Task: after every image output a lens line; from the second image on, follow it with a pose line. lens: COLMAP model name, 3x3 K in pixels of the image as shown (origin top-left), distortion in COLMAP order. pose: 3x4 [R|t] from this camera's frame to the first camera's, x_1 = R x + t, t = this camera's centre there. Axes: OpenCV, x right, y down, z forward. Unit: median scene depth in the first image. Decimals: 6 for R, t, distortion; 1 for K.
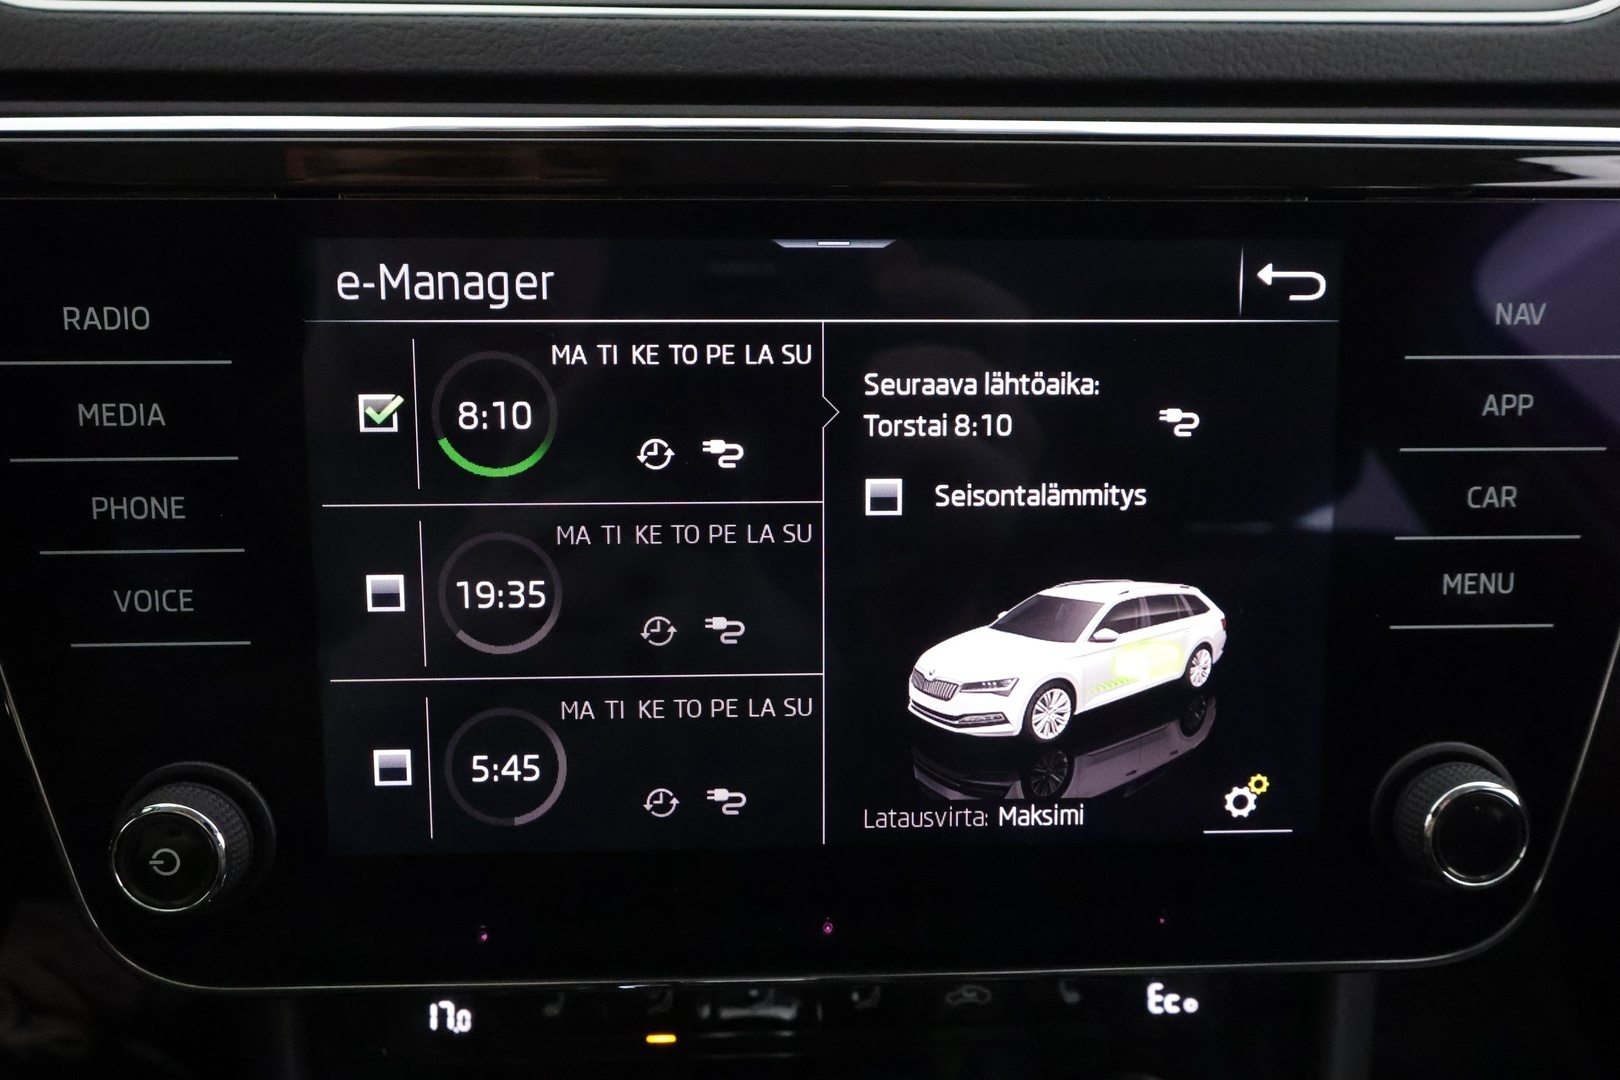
lens RADIAL K [[1273.1, 0, 804.5], [0, 1273.1, 551.5], [0, 0, 1]] dist [-0.006291, 0.001174]
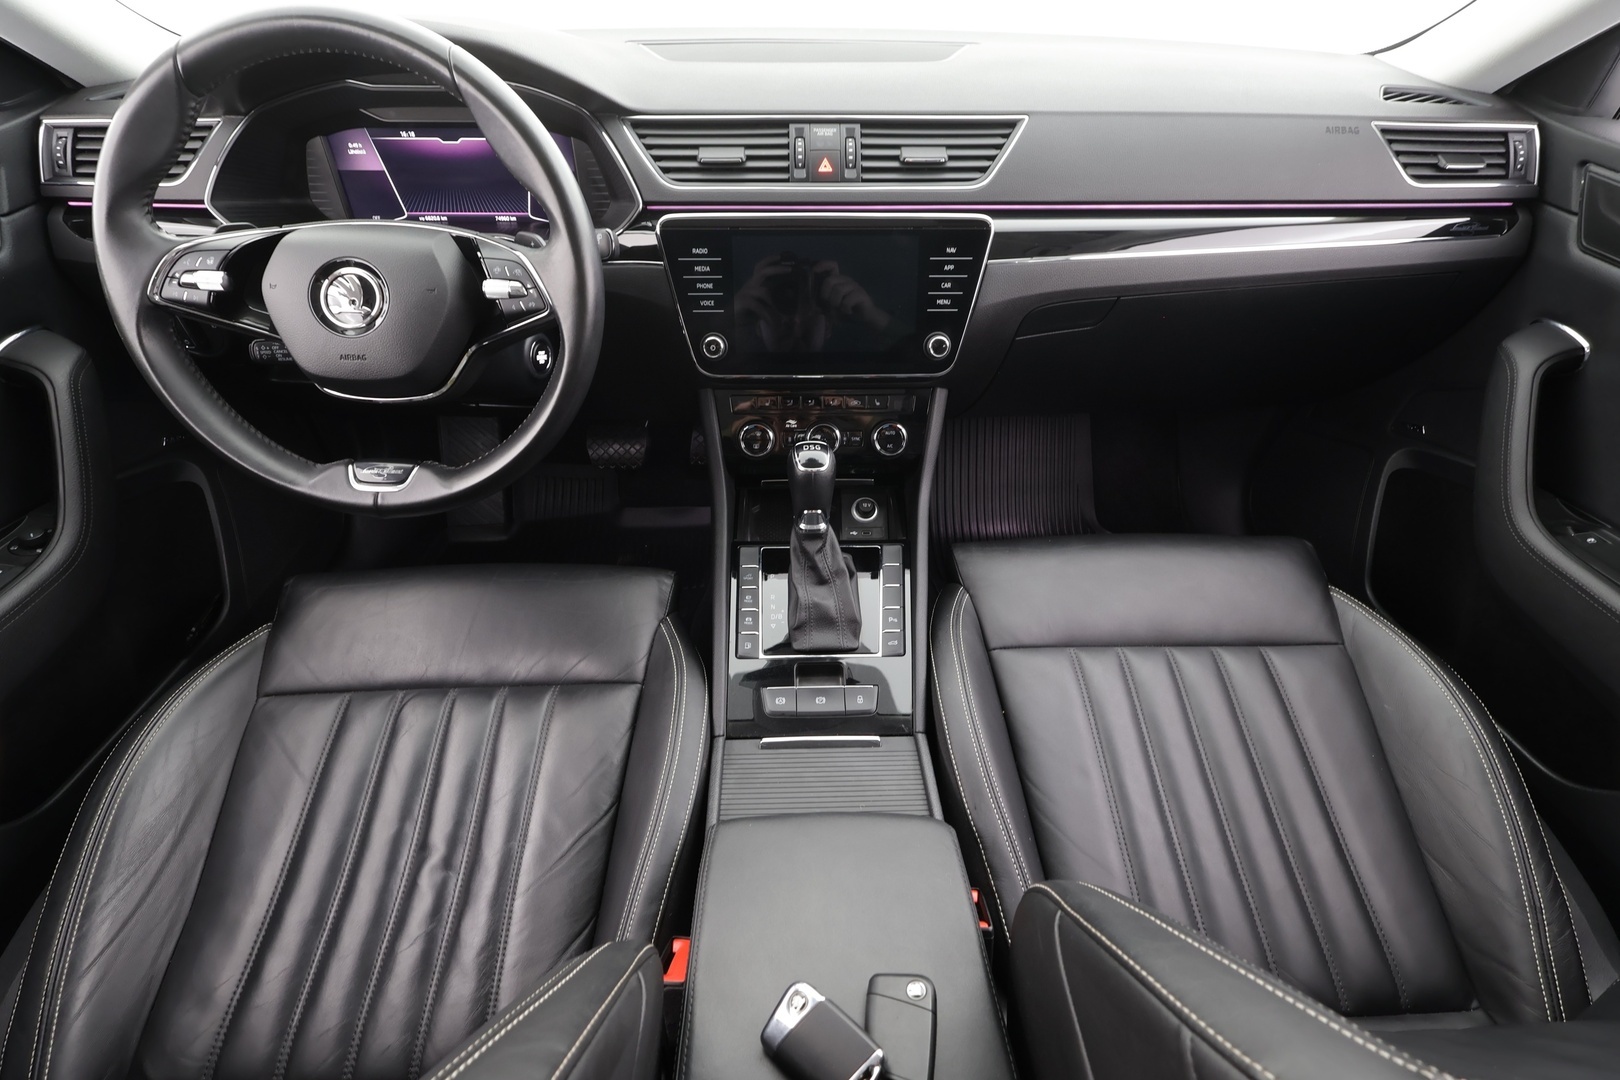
lens RADIAL K [[748.5, 0, 810.0], [0, 748.5, 540.0], [0, 0, 1]] dist [-0.004061, 0.000898]
pose [[0.999722, 0.009469, -0.021600, 0.031746], [-0.004689, 0.977374, 0.211466, 0.351924], [0.023113, -0.211306, 0.977147, -2.403630]]
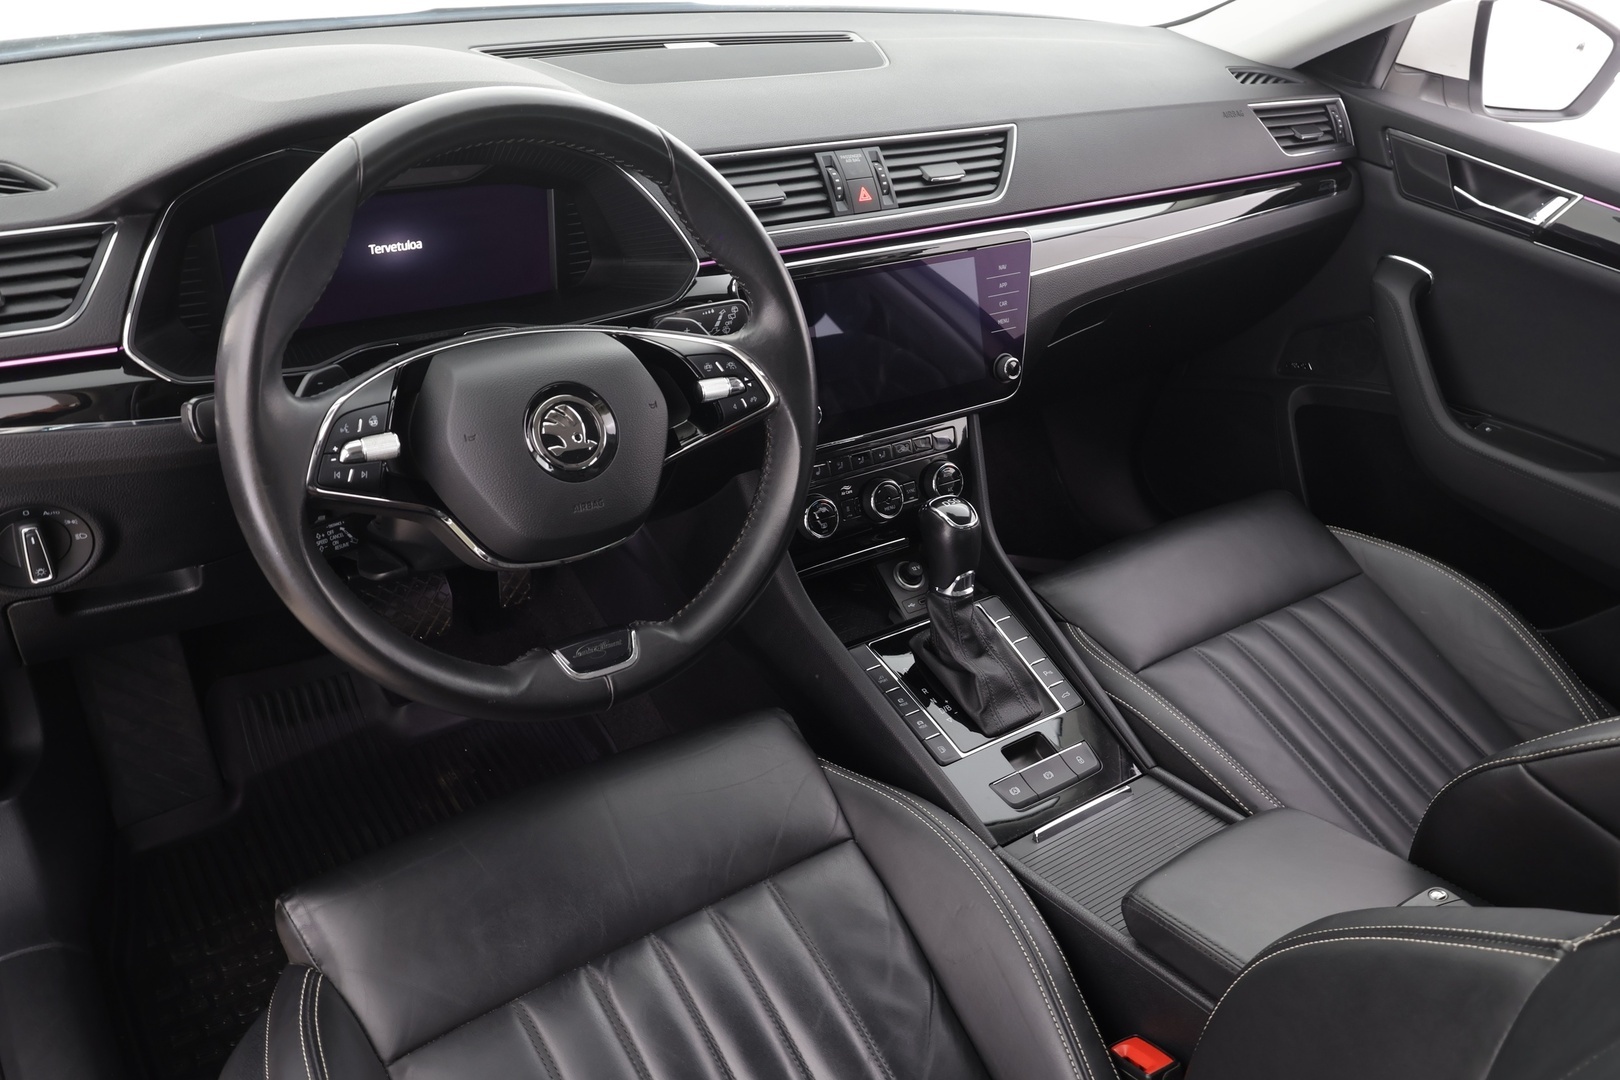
lens RADIAL K [[1279.7, 0, 810.0], [0, 1279.7, 540.0], [0, 0, 1]] dist [0.004655, -0.007316]
pose [[0.842104, -0.231842, 0.486940, -2.819157], [0.181225, 0.972028, 0.149395, -0.028734], [-0.507956, -0.037560, 0.860564, -3.047091]]
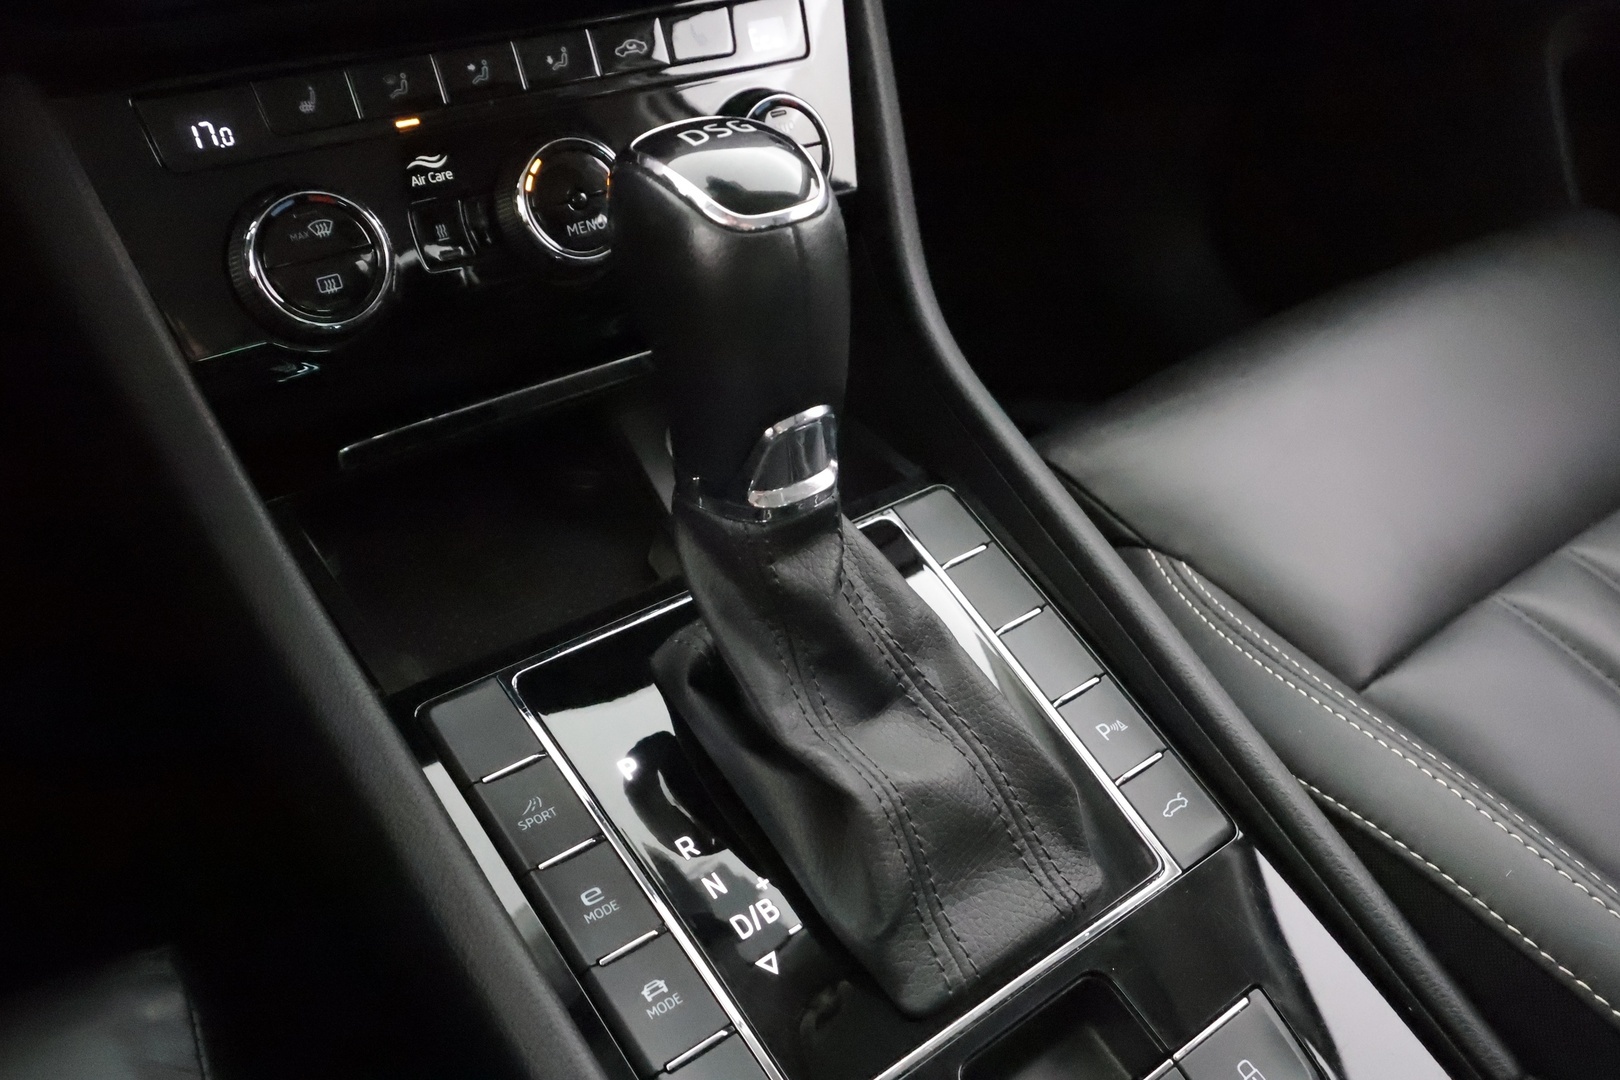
lens RADIAL K [[1279.7, 0, 810.0], [0, 1279.7, 540.0], [0, 0, 1]] dist [0.004655, -0.007316]
pose [[0.827994, -0.323311, 0.458144, -0.626131], [0.230879, 0.941136, 0.246895, 0.719502], [-0.511000, -0.098652, 0.853901, -0.307874]]
